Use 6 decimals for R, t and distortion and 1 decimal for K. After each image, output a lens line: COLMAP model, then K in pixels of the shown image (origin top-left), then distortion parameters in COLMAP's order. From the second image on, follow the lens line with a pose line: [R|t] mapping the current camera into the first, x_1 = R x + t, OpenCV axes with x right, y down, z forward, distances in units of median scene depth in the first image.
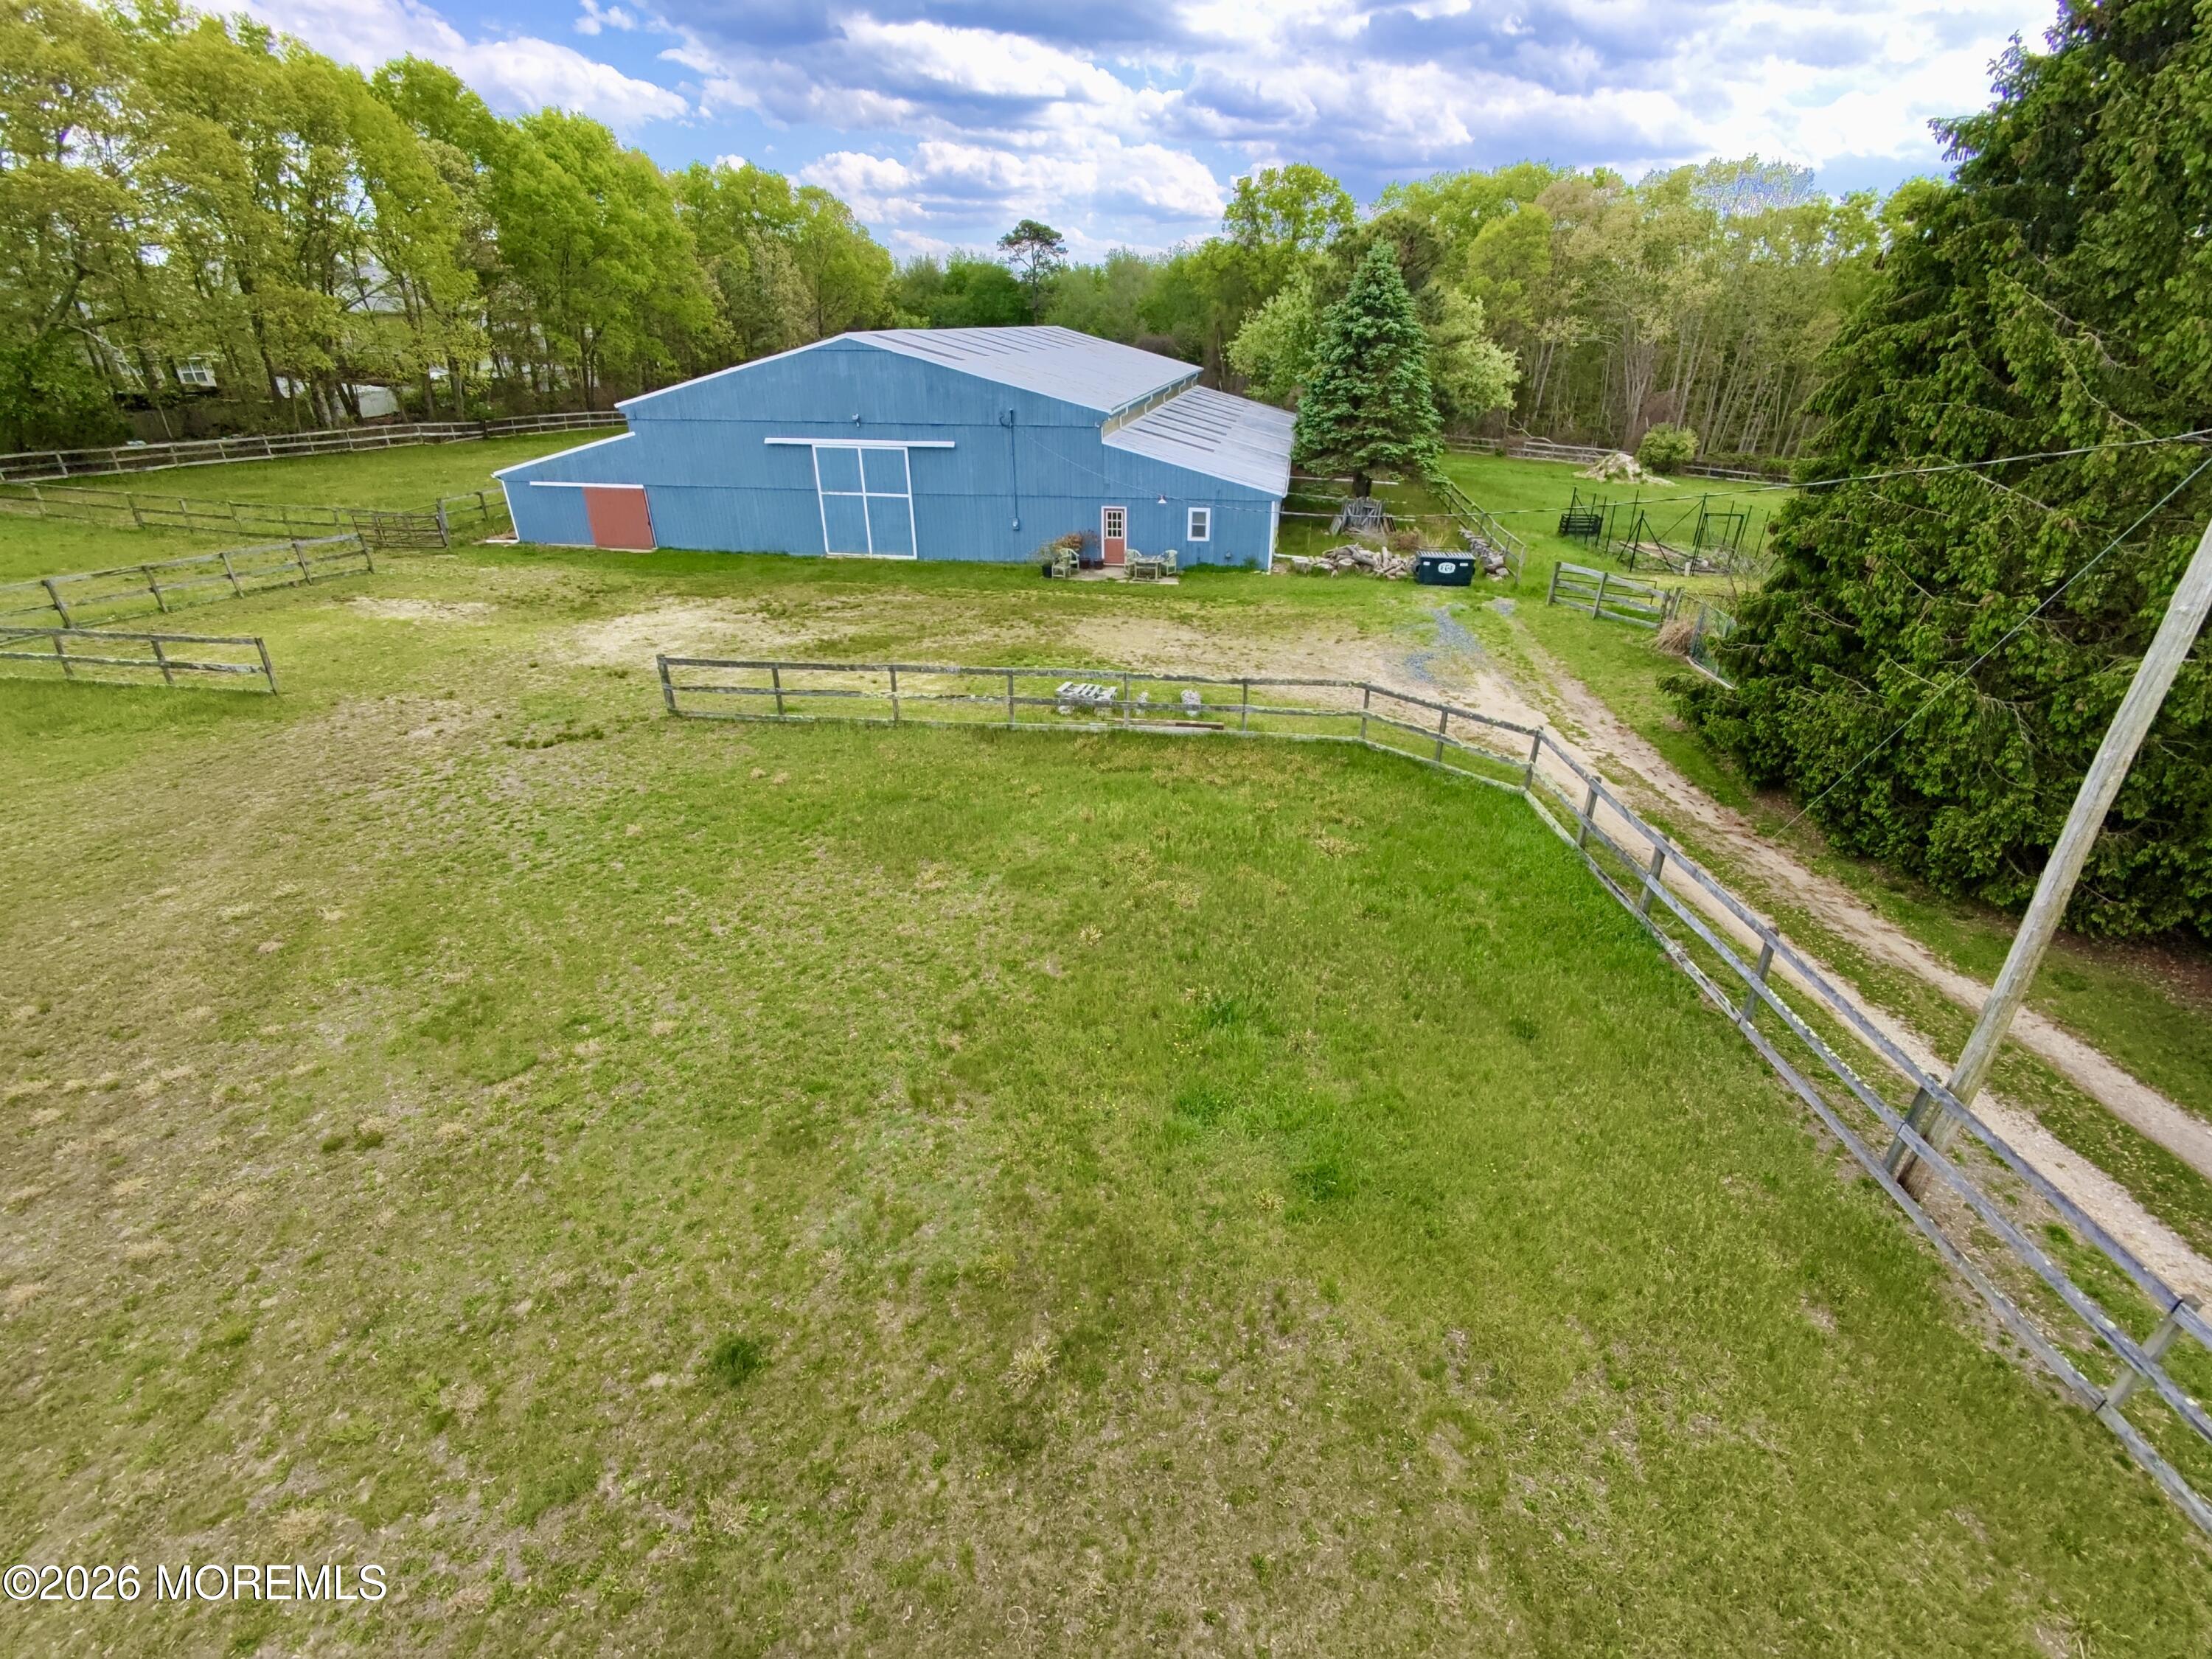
lens RADIAL K [[1016.6, 0, 1113.5], [0, 1016.6, 830.8], [0, 0, 1]] dist [-0.004542, -0.001781]
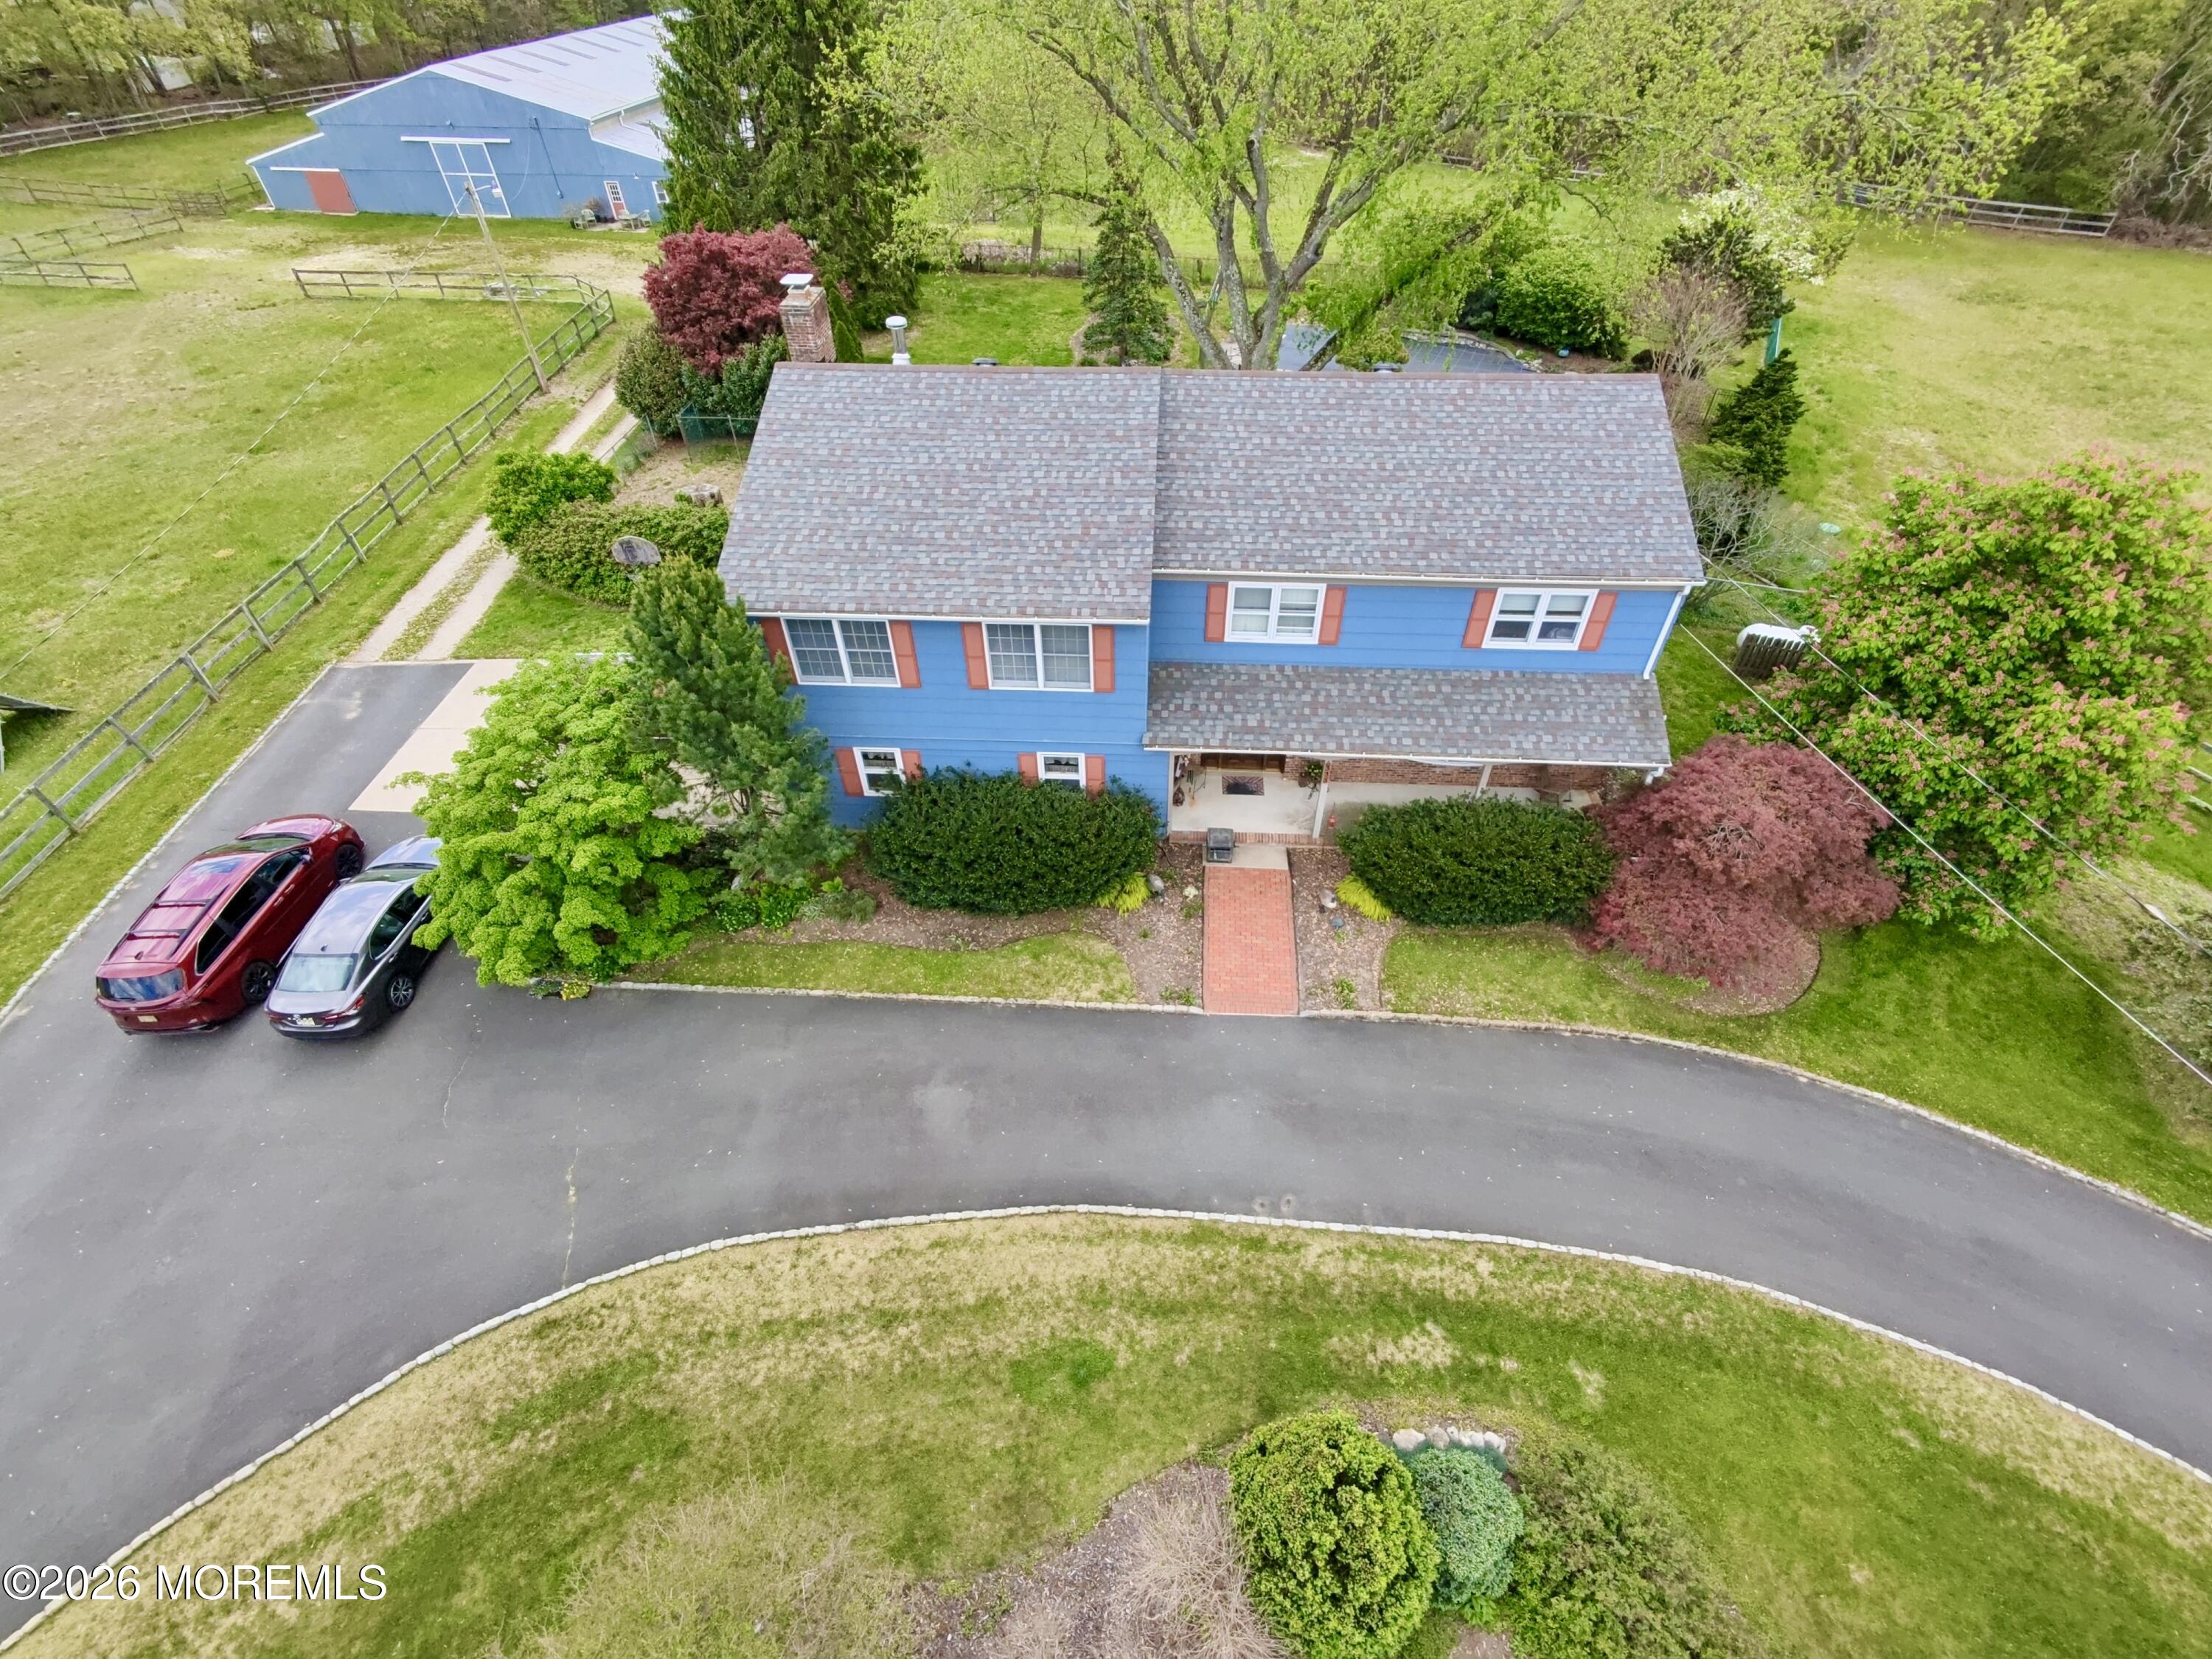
lens RADIAL K [[1016.6, 0, 1125.6], [0, 1016.6, 844.2], [0, 0, 1]] dist [-0.004542, -0.001781]
pose [[0.999829, -0.014962, 0.010834, 0.734422], [0.011066, 0.954722, 0.297293, 0.218135], [-0.014792, -0.297122, 0.954725, -0.853328]]
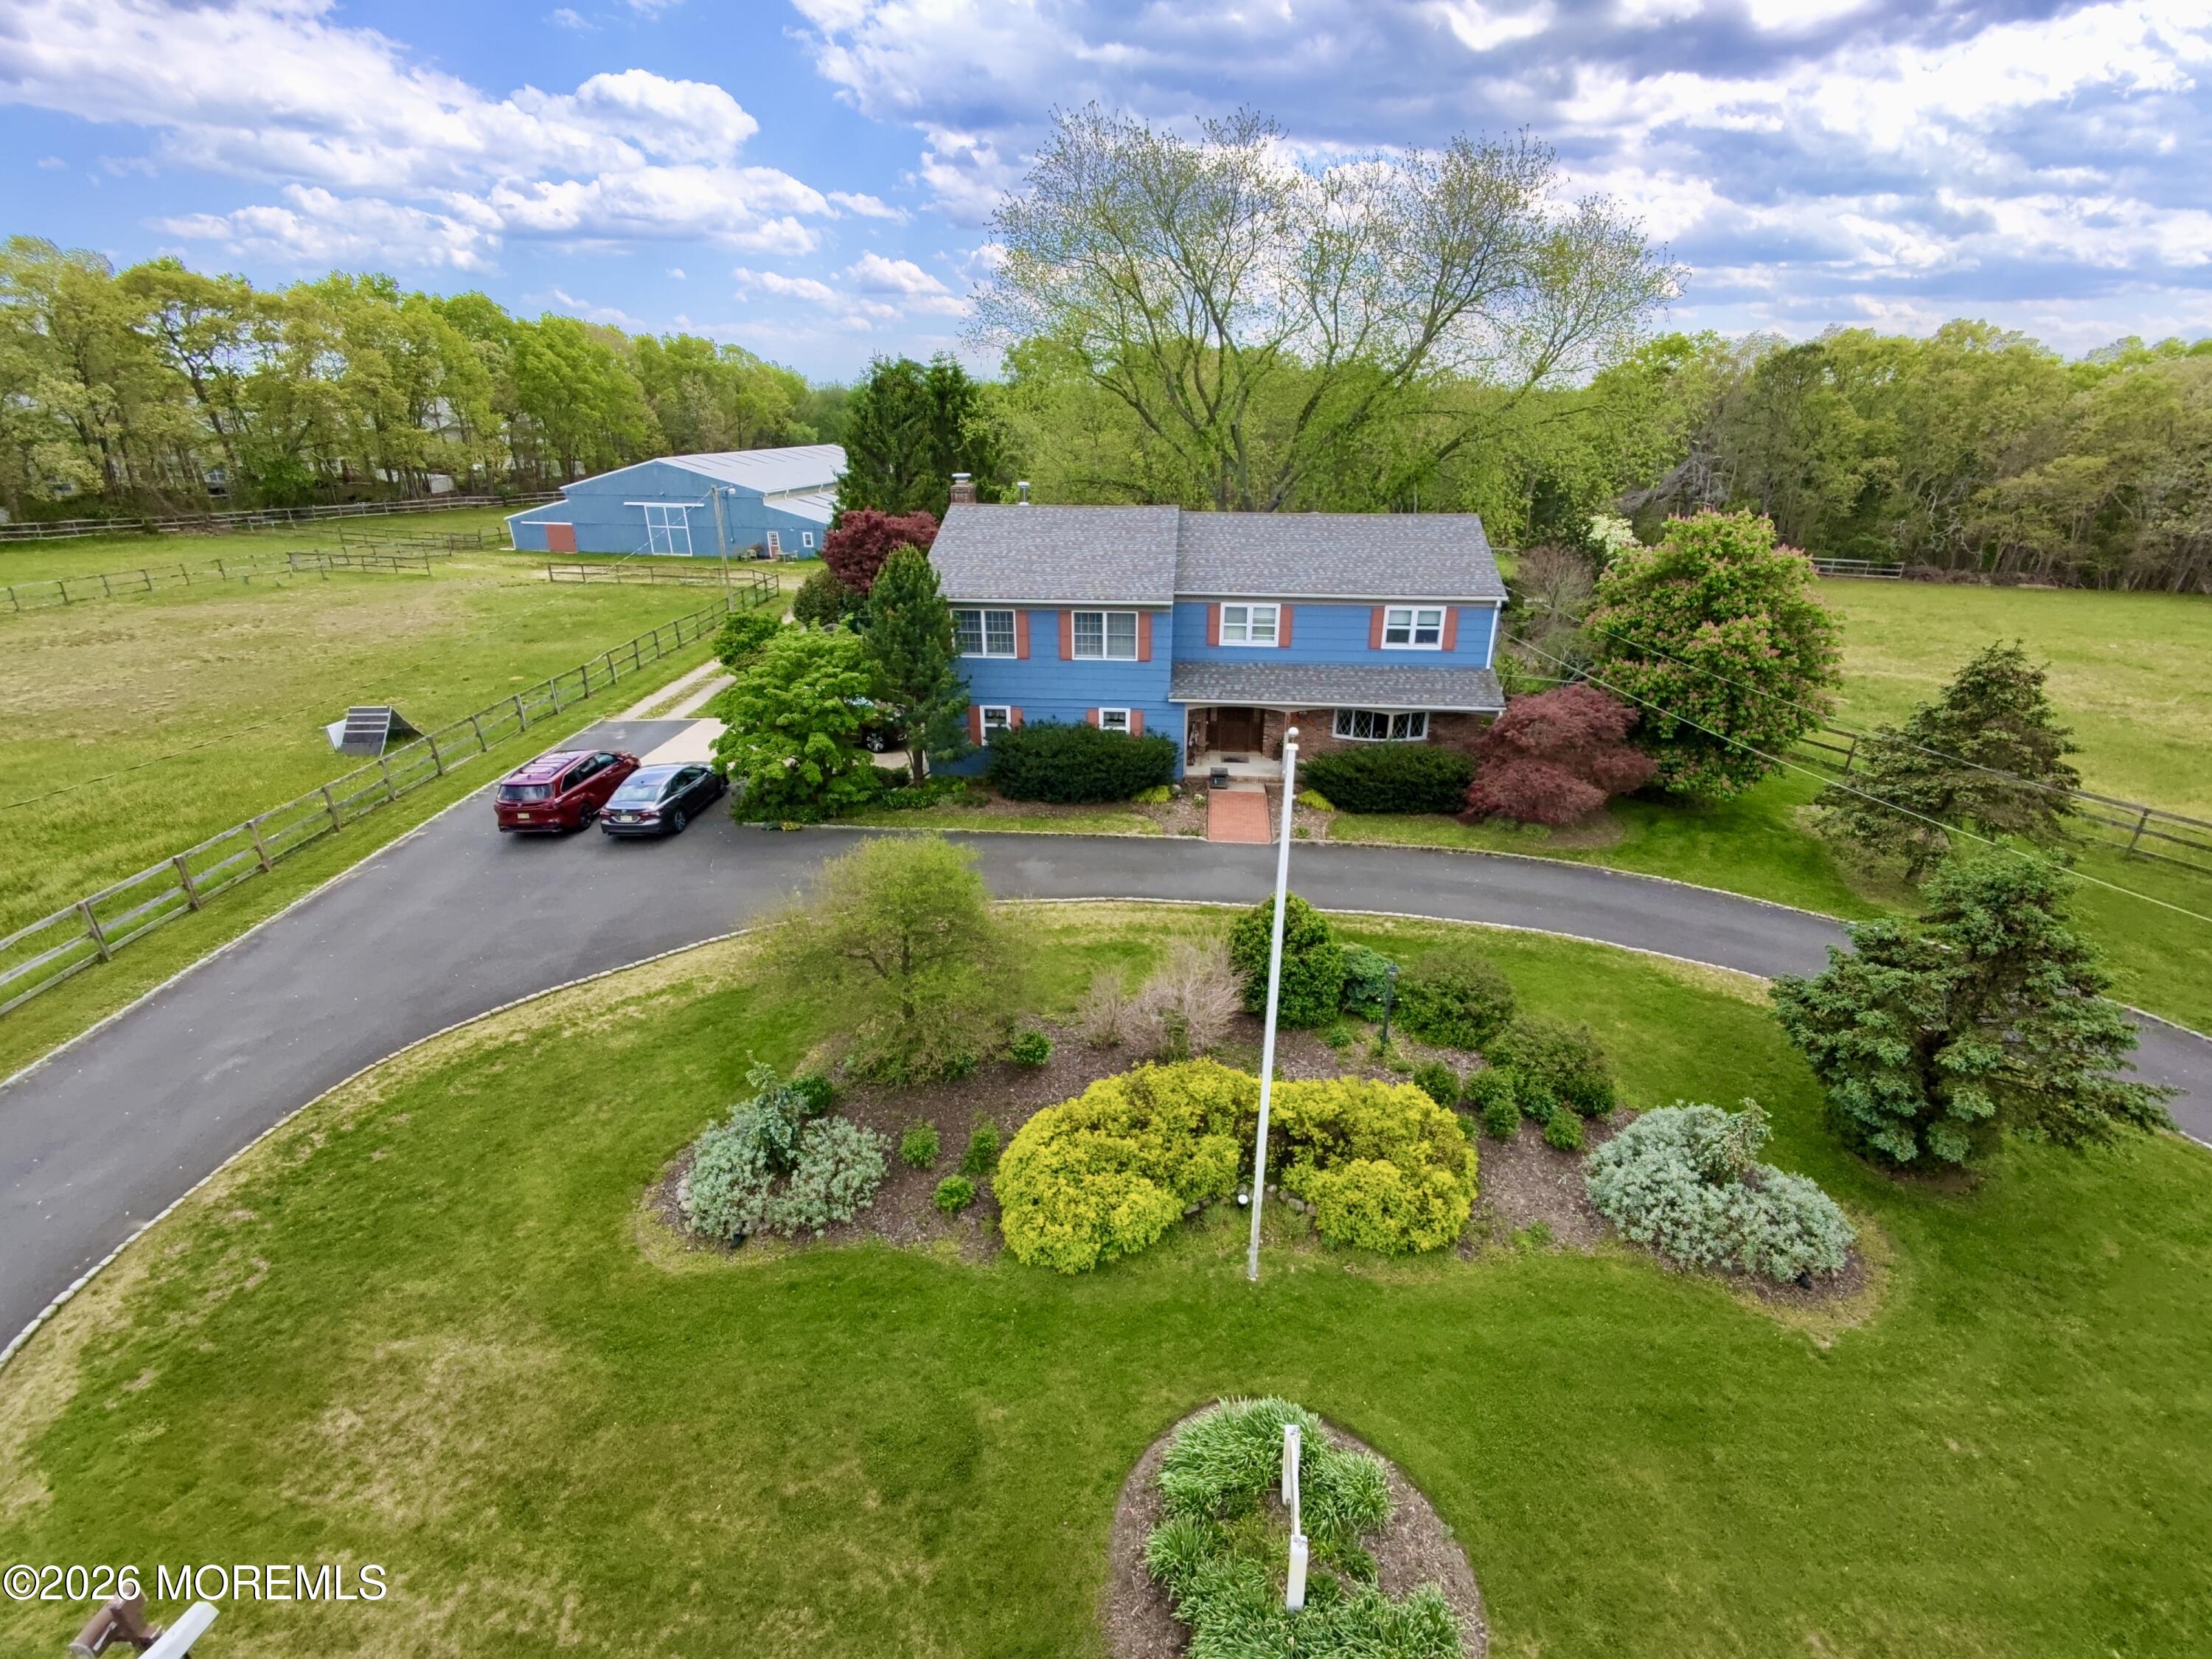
lens RADIAL K [[1016.6, 0, 1128.9], [0, 1016.6, 837.1], [0, 0, 1]] dist [-0.004542, -0.001781]
pose [[0.999990, 0.004206, 0.001288, 0.719564], [-0.004114, 0.997902, -0.064619, 0.460511], [-0.001557, 0.064613, 0.997909, -1.117081]]
